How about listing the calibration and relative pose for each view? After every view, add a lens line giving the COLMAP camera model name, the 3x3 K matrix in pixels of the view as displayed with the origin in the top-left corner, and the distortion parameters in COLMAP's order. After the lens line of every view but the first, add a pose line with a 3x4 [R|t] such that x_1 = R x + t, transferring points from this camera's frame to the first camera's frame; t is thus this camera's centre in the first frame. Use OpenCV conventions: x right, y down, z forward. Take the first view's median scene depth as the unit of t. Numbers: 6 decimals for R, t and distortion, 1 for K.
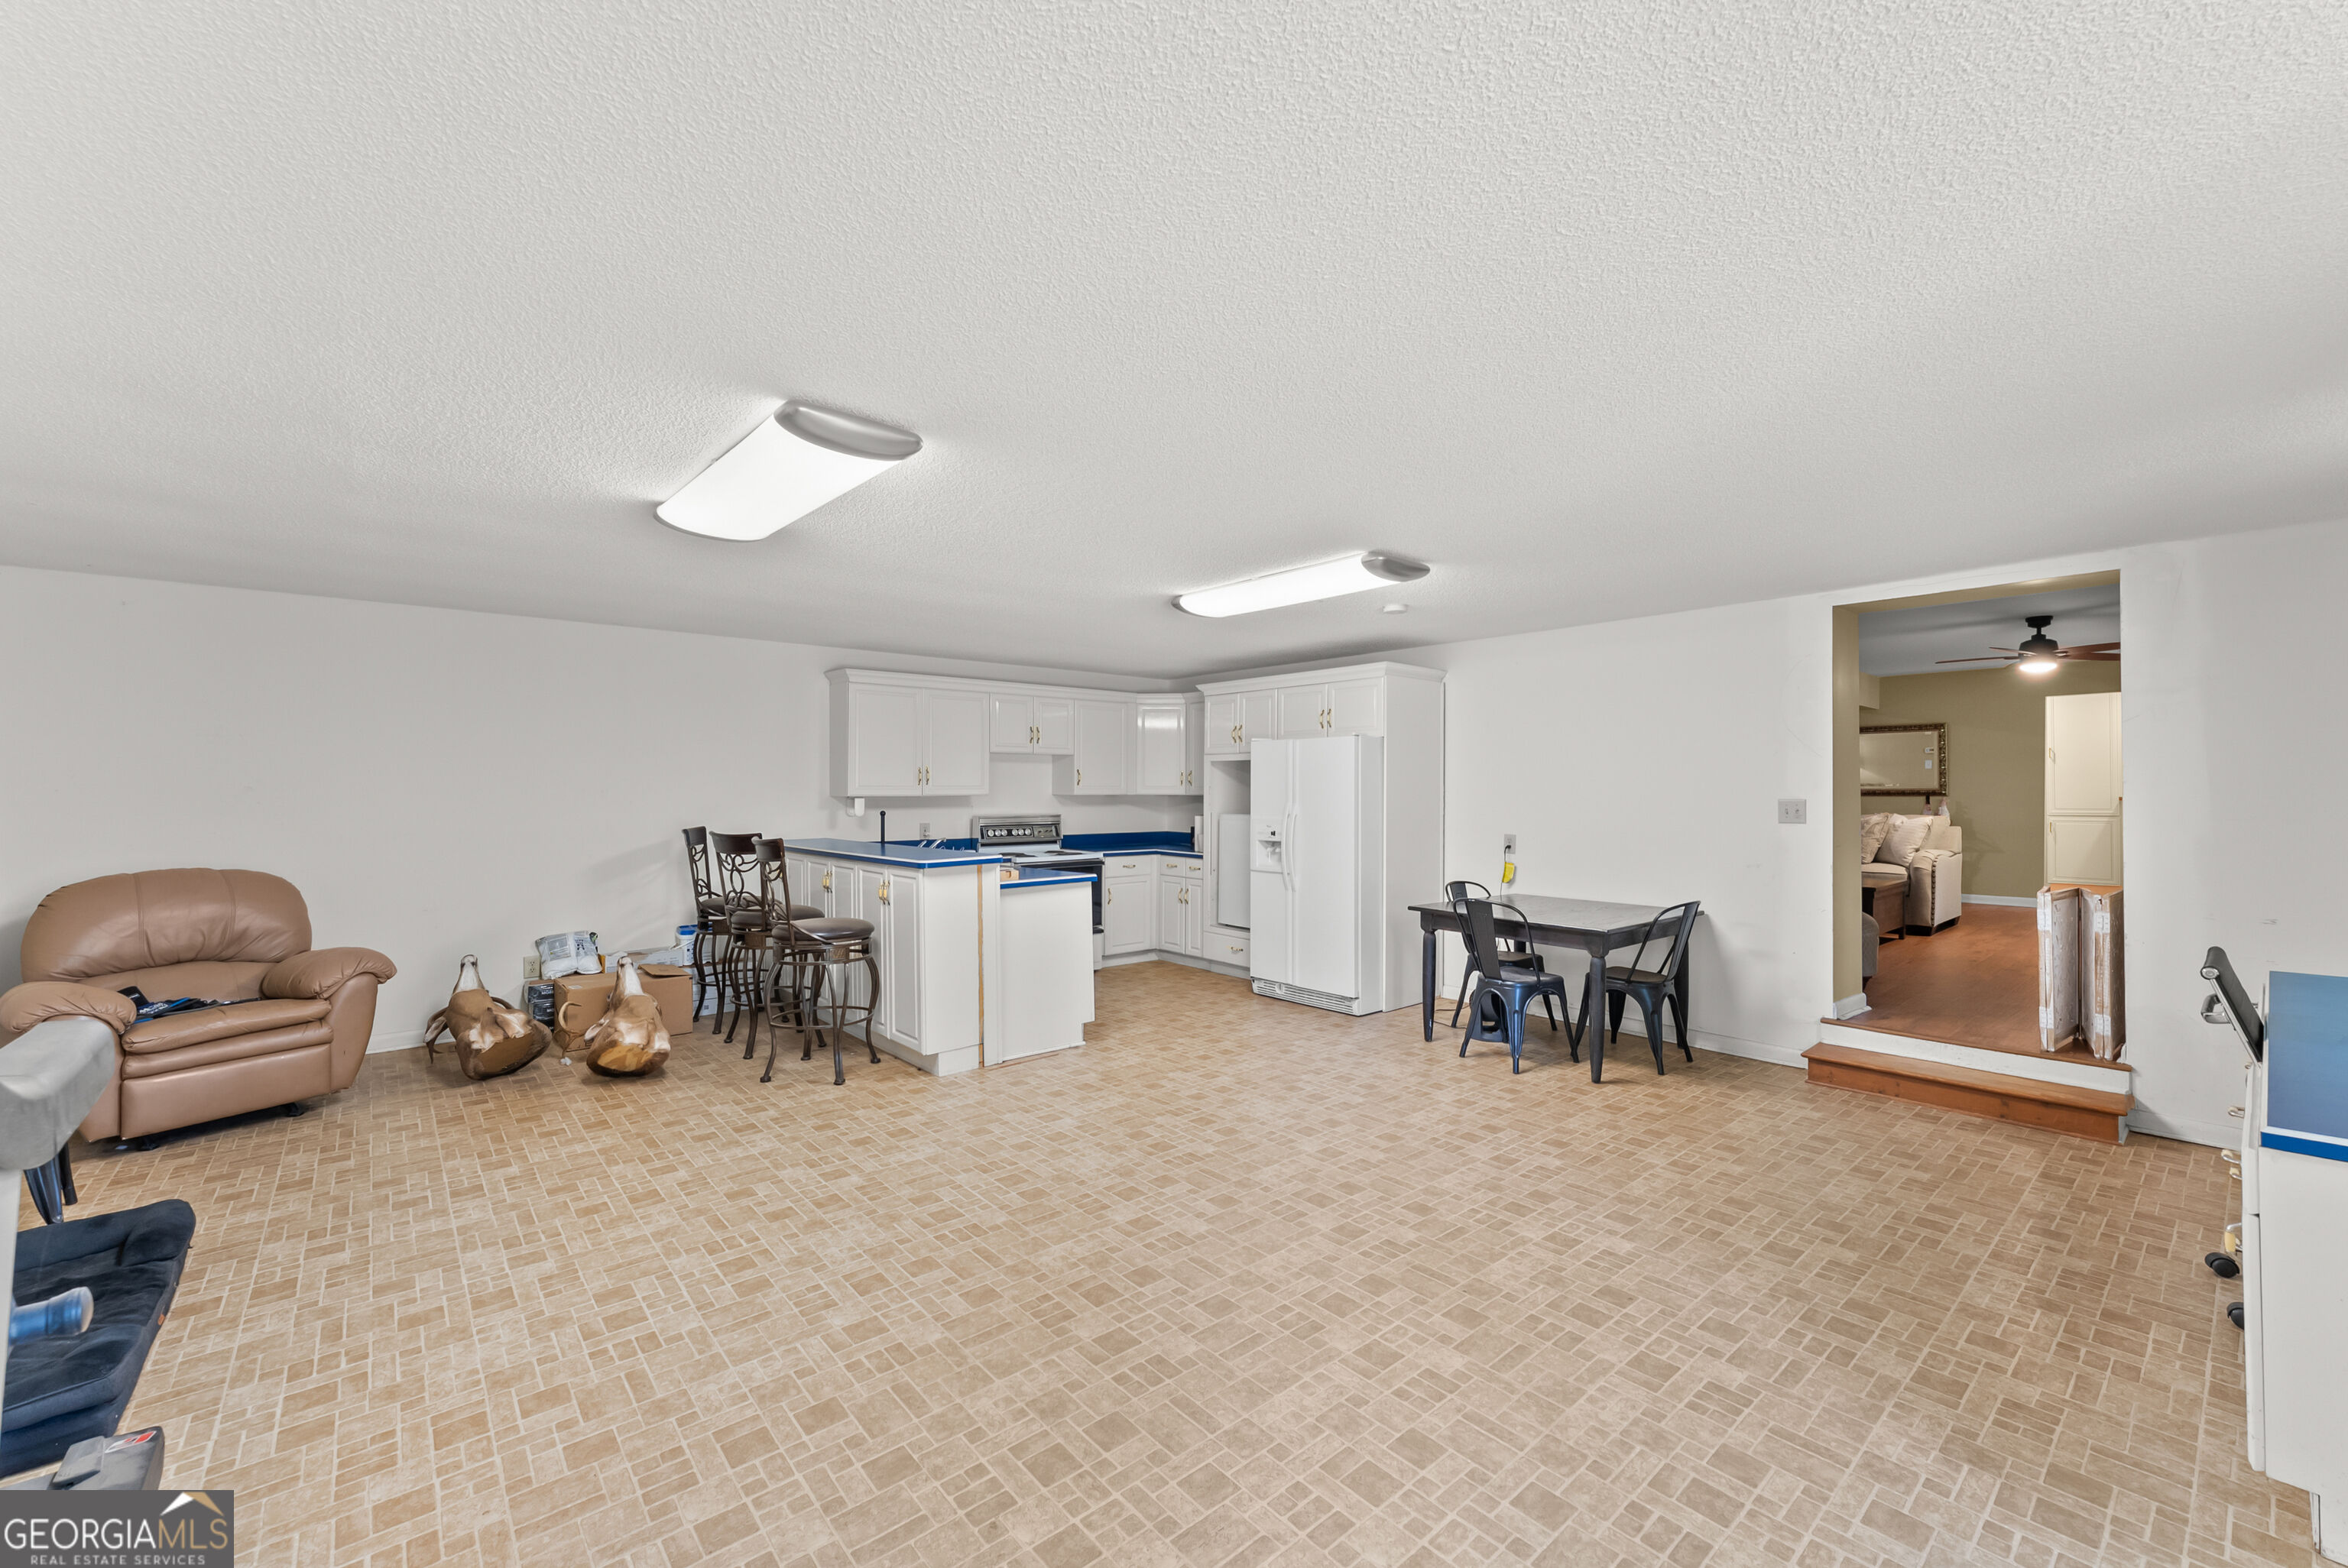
lens RADIAL K [[942.3, 0, 1173.4], [0, 942.3, 772.9], [0, 0, 1]] dist [-0.000446, -0.000122]
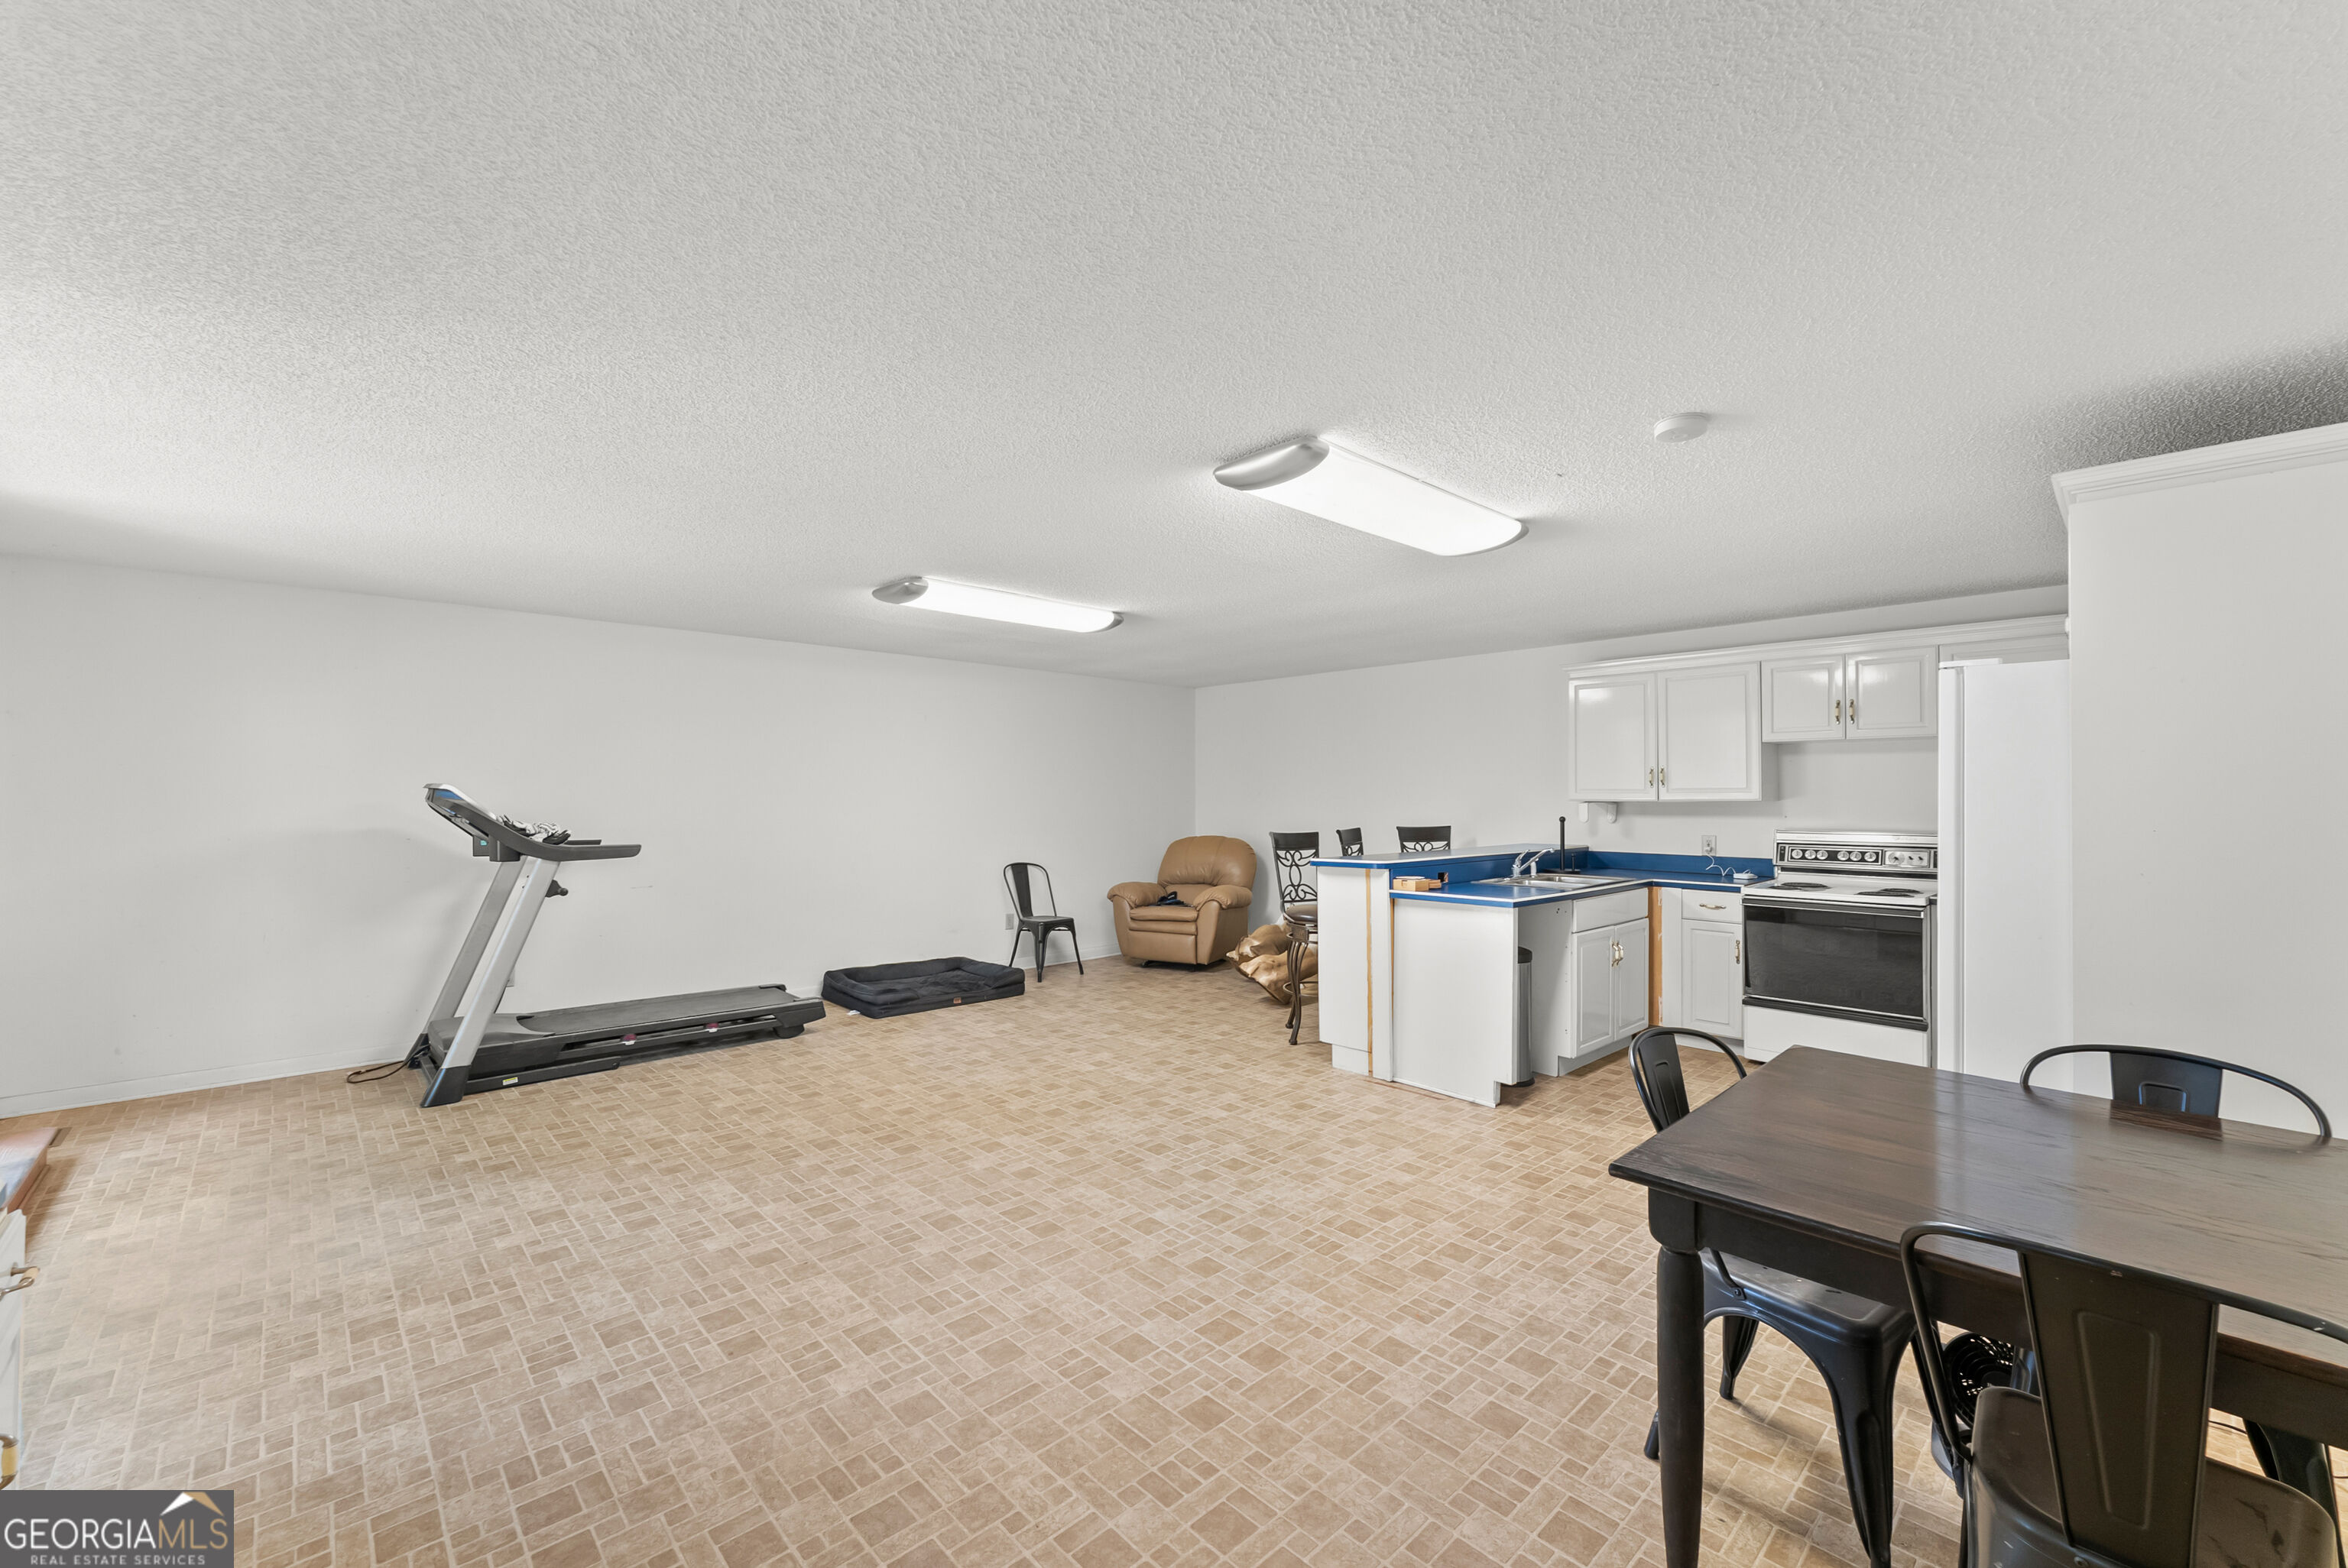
lens RADIAL K [[942.3, 0, 1173.4], [0, 942.3, 772.9], [0, 0, 1]] dist [-0.000446, -0.000122]
pose [[0.047860, -0.024163, -0.998562, 1.146917], [0.017176, 0.999579, -0.023365, 0.025317], [0.998706, -0.016033, 0.048255, 1.122053]]
